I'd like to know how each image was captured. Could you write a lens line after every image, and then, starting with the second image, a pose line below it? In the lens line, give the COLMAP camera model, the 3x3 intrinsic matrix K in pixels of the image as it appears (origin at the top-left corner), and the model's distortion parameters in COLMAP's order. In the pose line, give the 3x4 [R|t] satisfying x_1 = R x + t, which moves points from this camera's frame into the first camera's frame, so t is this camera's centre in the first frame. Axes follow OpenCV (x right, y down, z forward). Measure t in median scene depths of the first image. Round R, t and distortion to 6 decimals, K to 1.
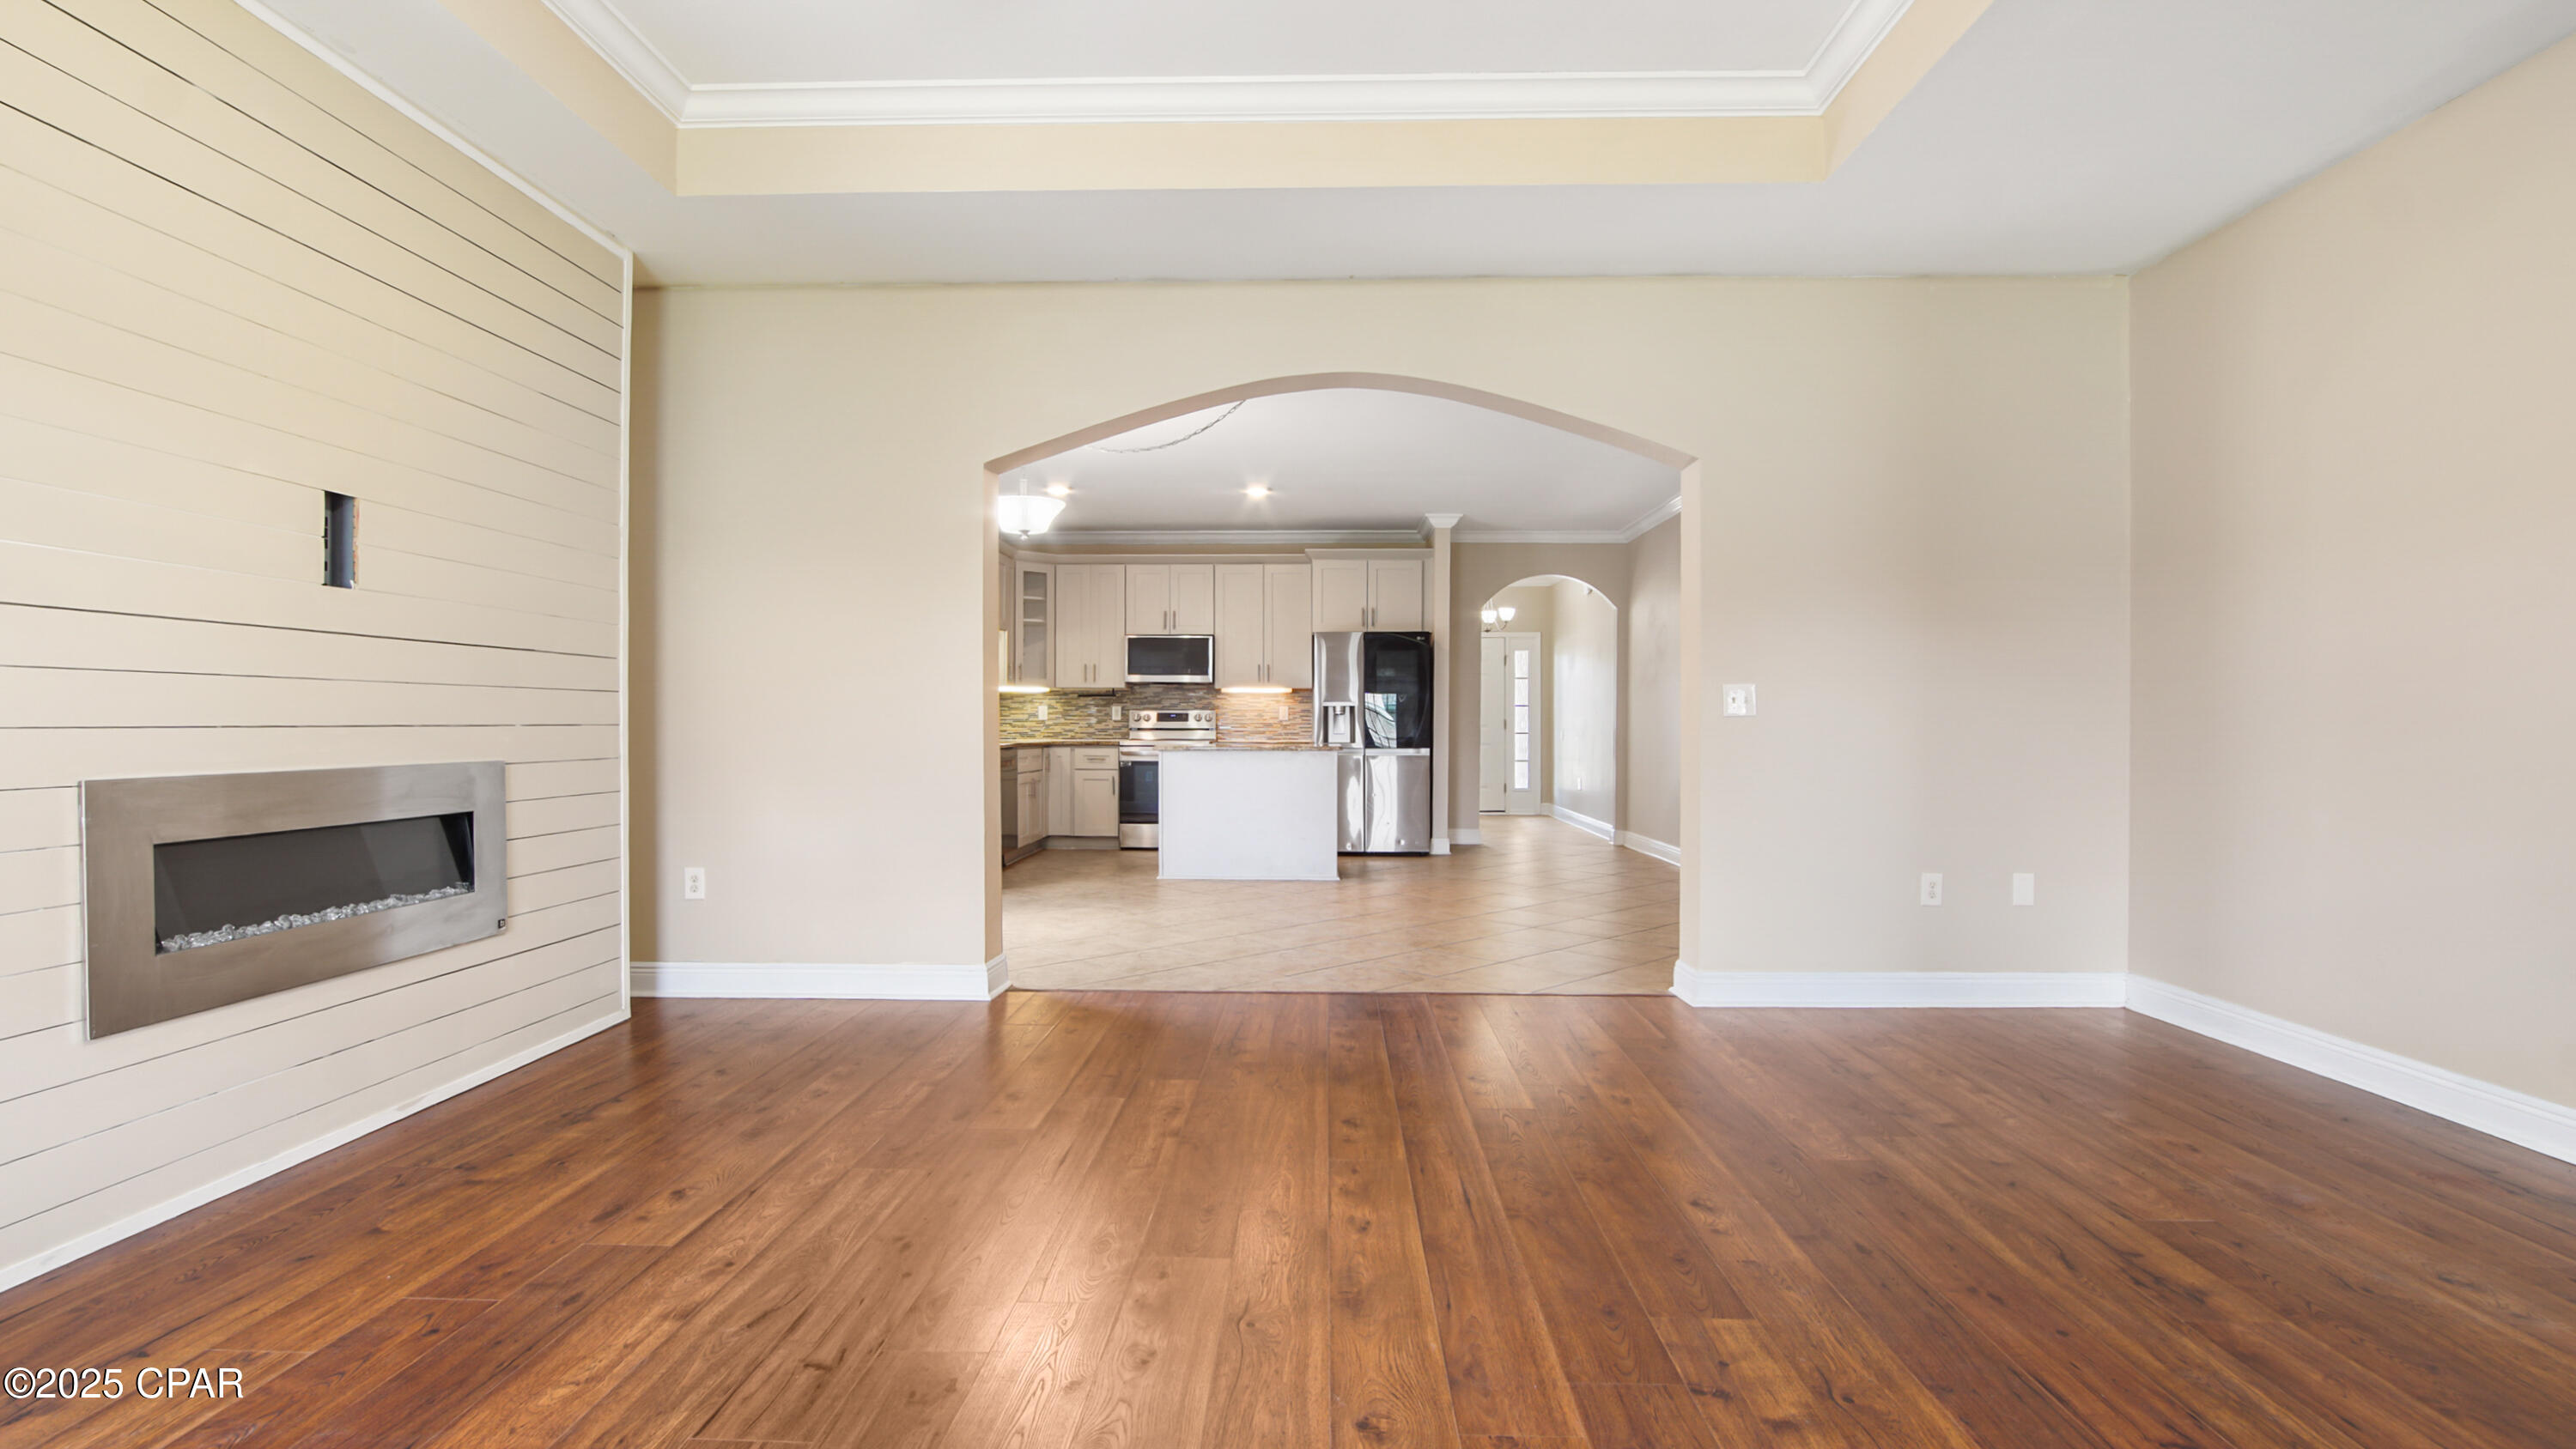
lens RADIAL K [[1220.1, 0, 1302.8], [0, 1220.1, 727.0], [0, 0, 1]] dist [-0.017873, -0.000328]
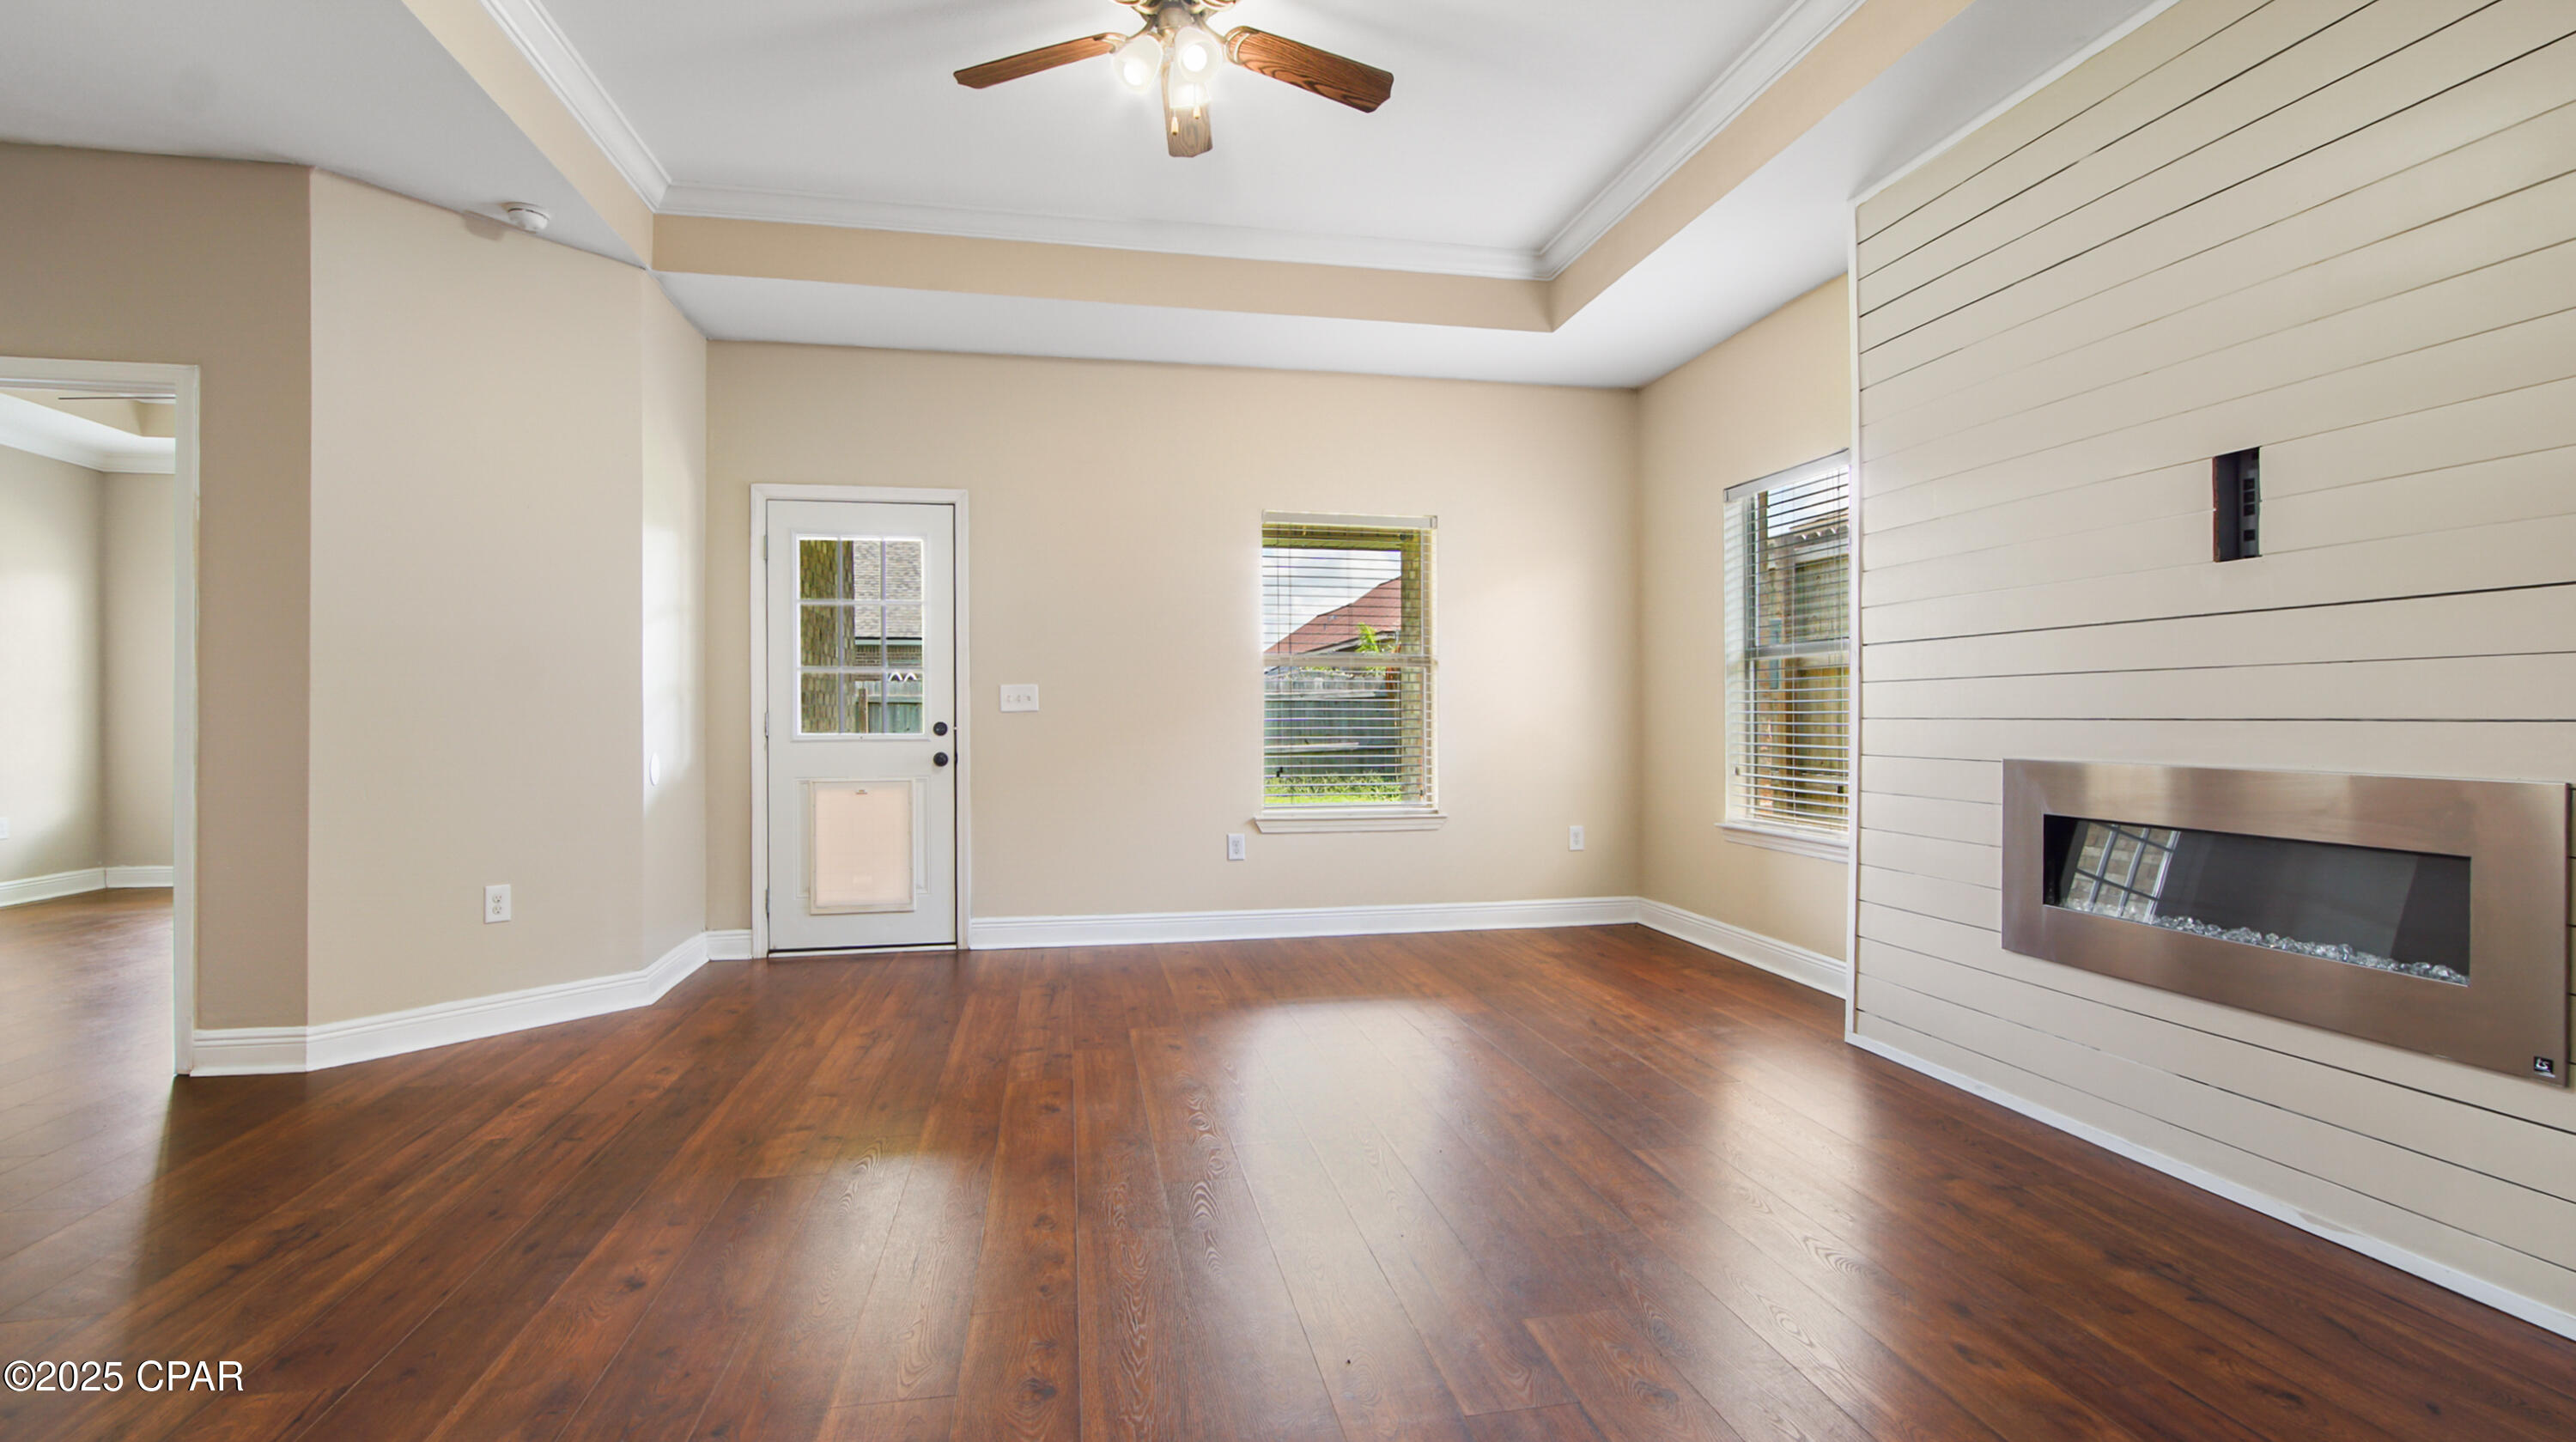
lens RADIAL K [[1220.4, 0, 1302.8], [0, 1220.4, 723.5], [0, 0, 1]] dist [-0.017873, -0.000328]
pose [[-0.978159, 0.002538, -0.207840, 0.044718], [0.000273, 0.999940, 0.010923, -0.008504], [0.207856, 0.010627, -0.978102, 1.957023]]
